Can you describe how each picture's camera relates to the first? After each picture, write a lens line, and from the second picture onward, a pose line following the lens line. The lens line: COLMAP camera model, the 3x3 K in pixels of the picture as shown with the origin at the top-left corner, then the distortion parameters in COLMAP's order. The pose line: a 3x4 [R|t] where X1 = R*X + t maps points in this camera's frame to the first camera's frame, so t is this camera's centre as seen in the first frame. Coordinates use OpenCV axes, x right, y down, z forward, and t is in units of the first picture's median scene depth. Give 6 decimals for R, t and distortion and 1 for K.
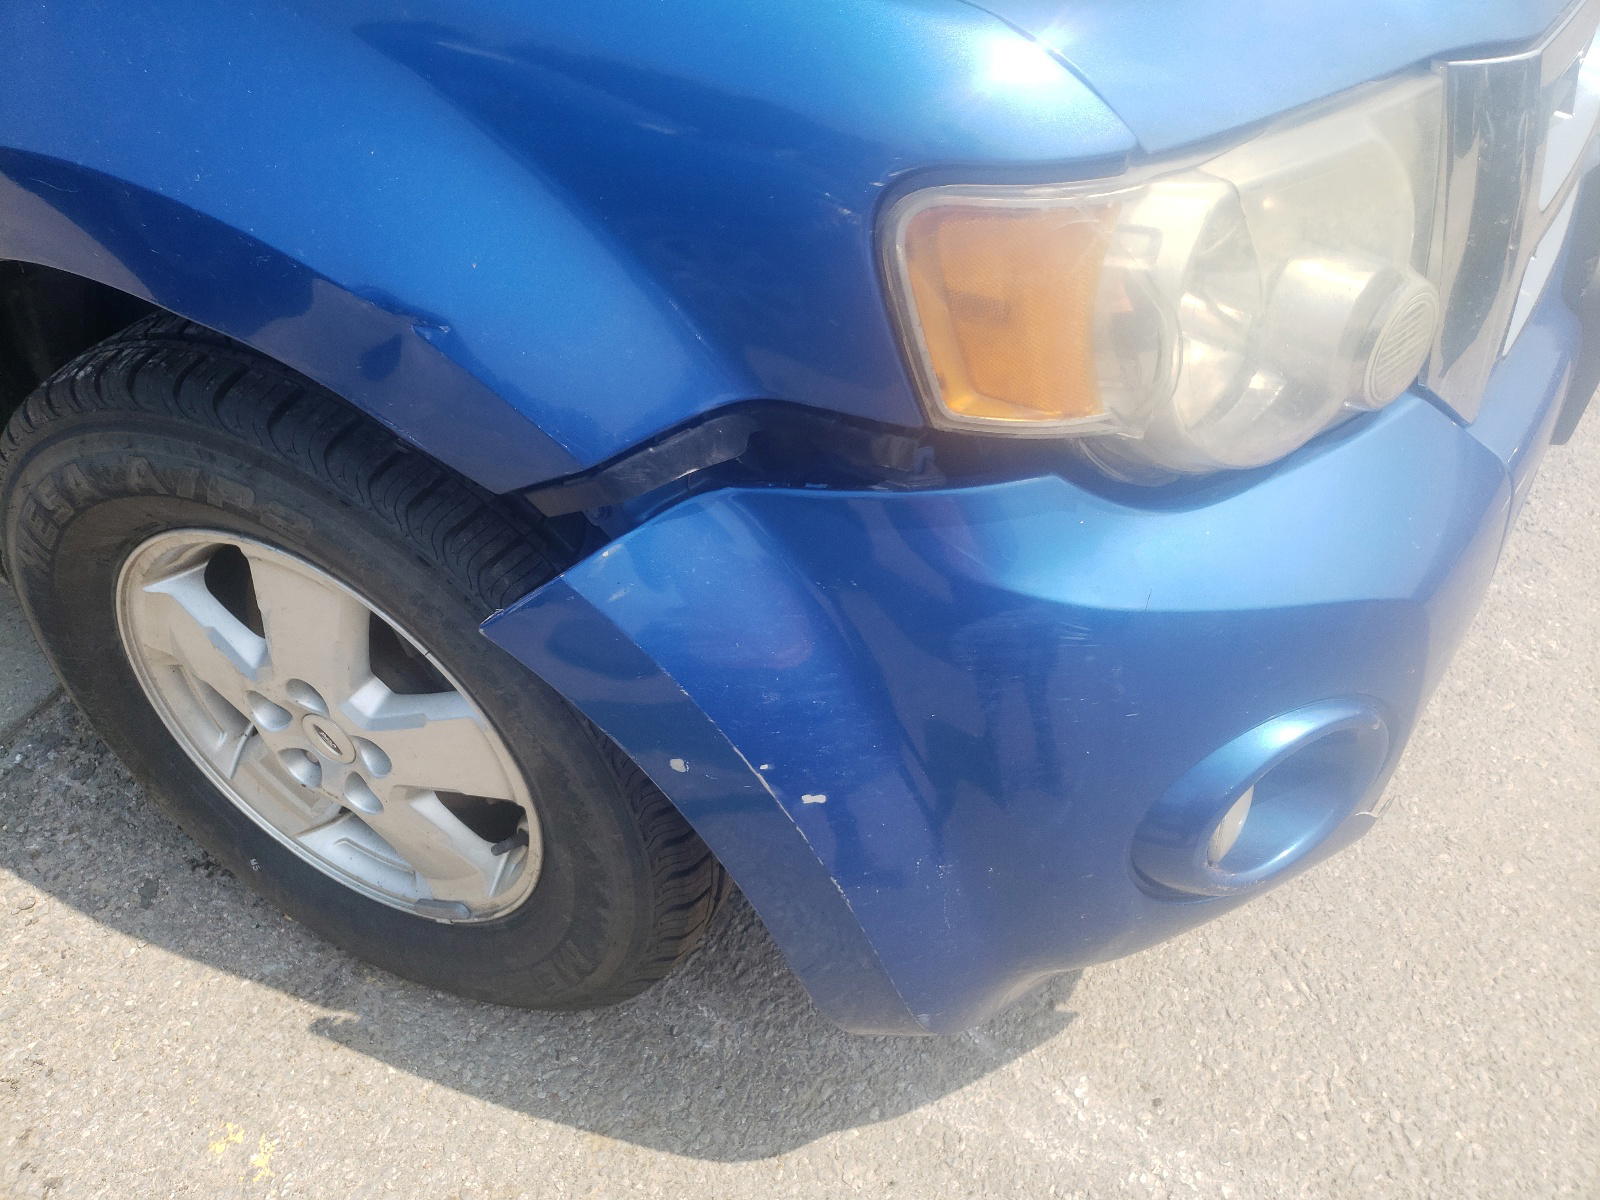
lens RADIAL K [[1267.0, 0, 800.0], [0, 1267.0, 600.0], [0, 0, 1]] dist [0.077690, -0.002013]
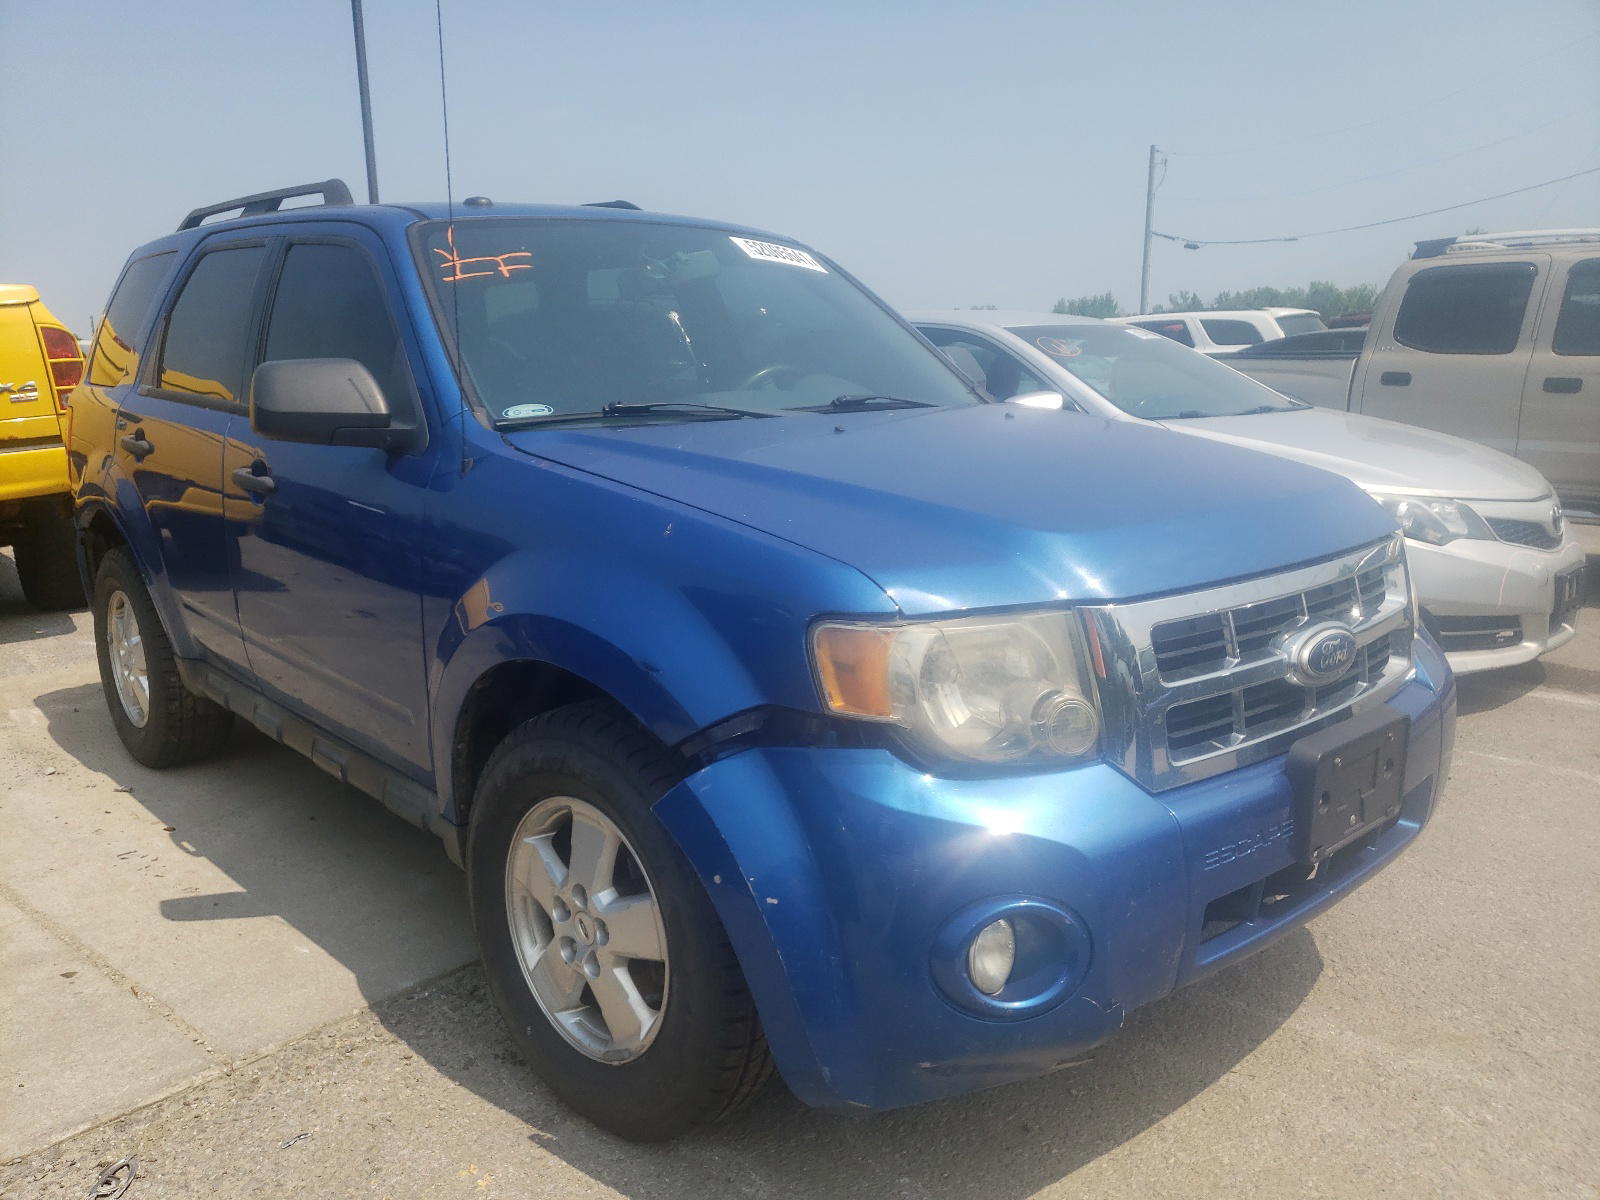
lens RADIAL K [[1232.8, 0, 800.0], [0, 1232.8, 600.0], [0, 0, 1]] dist [-0.003926, -0.001503]
pose [[0.947939, 0.055025, -0.313663, 0.483563], [-0.204017, 0.861218, -0.465489, 0.484726], [0.244519, 0.505248, 0.827608, -0.670278]]
